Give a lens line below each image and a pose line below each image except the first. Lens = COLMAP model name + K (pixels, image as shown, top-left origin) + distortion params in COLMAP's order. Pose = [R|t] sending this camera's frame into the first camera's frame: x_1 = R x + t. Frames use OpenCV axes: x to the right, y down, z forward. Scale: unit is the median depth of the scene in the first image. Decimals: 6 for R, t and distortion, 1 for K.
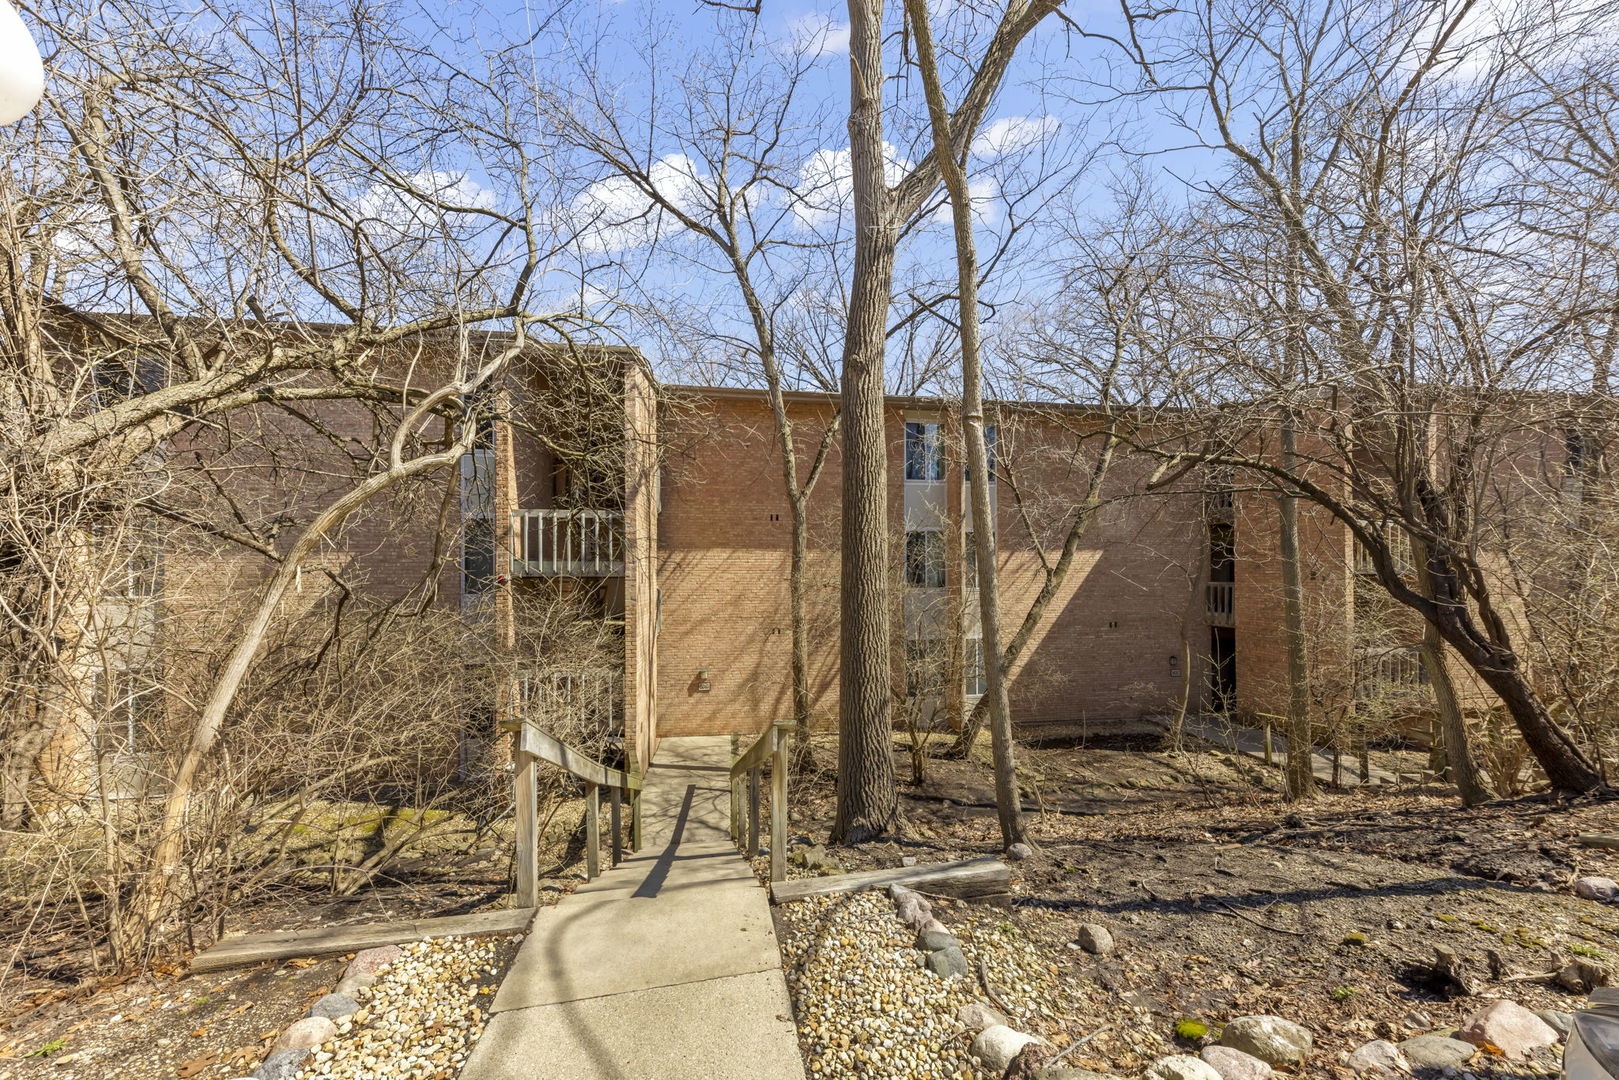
lens RADIAL K [[646.2, 0, 809.5], [0, 646.2, 540.0], [0, 0, 1]] dist [0.009508, -0.000305]
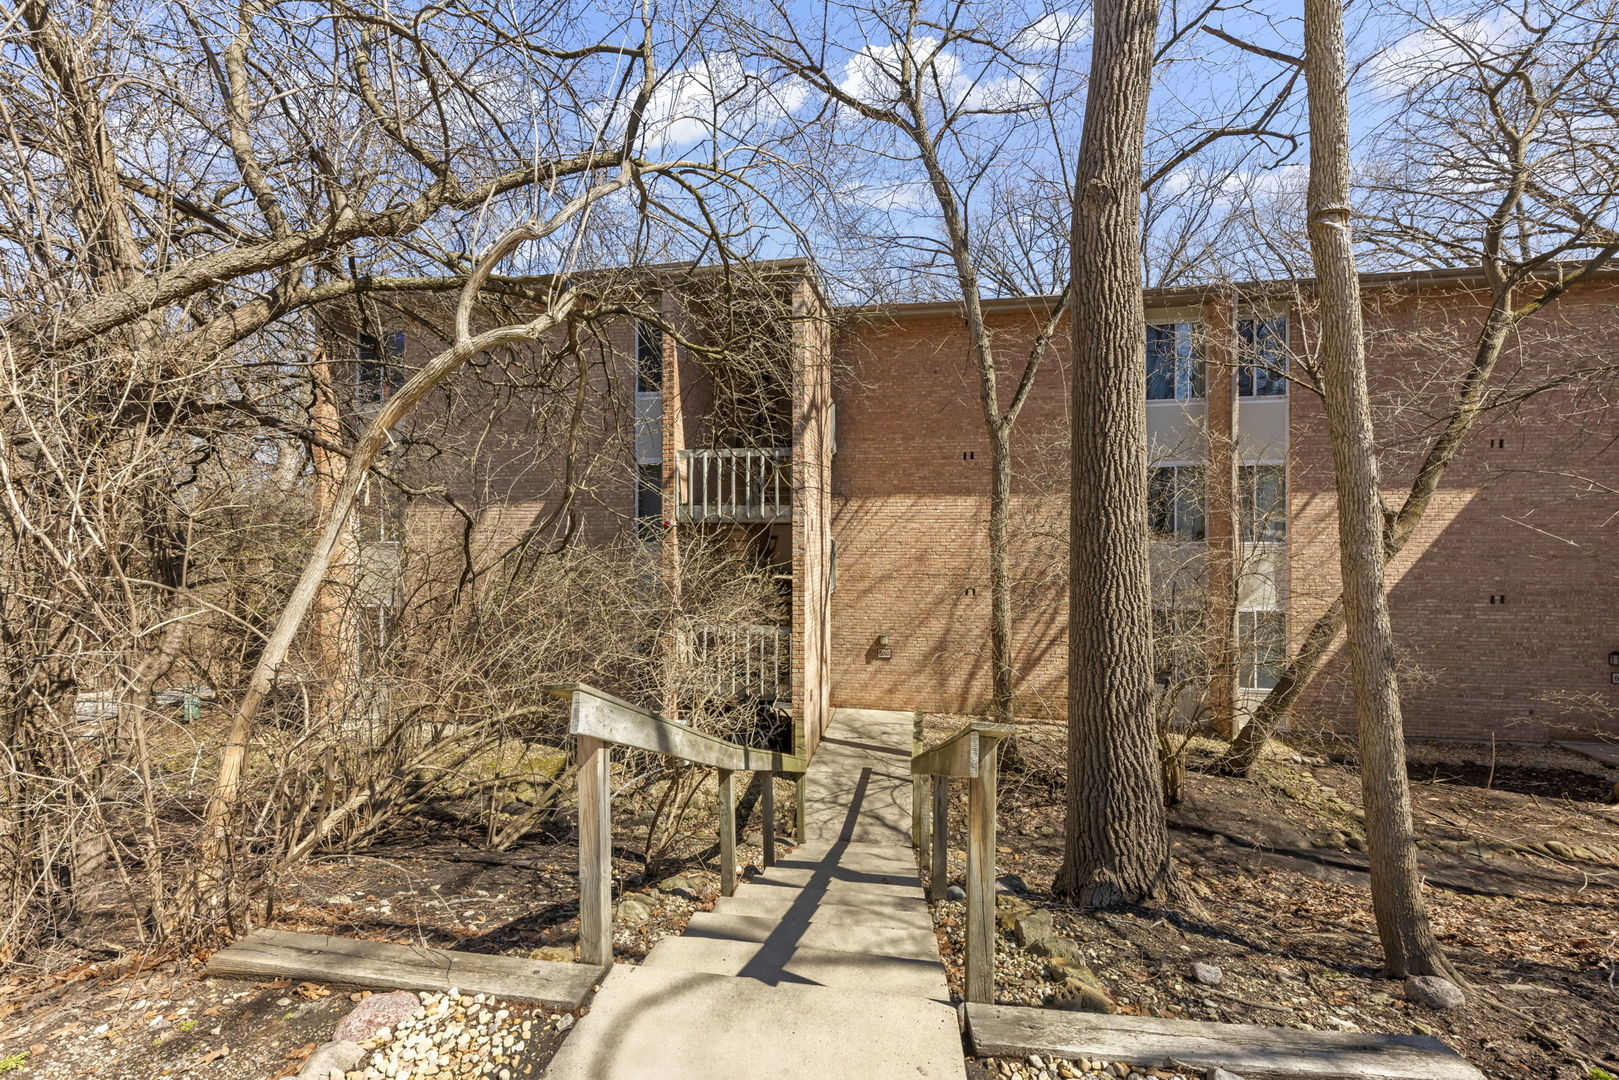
lens RADIAL K [[602.7, 0, 819.8], [0, 602.7, 533.7], [0, 0, 1]] dist [0.008756, -0.000099]
pose [[0.957693, 0.004765, -0.287753, -0.015828], [0.002516, 0.999686, 0.024928, 0.052209], [0.287781, -0.024597, 0.957380, 0.234005]]
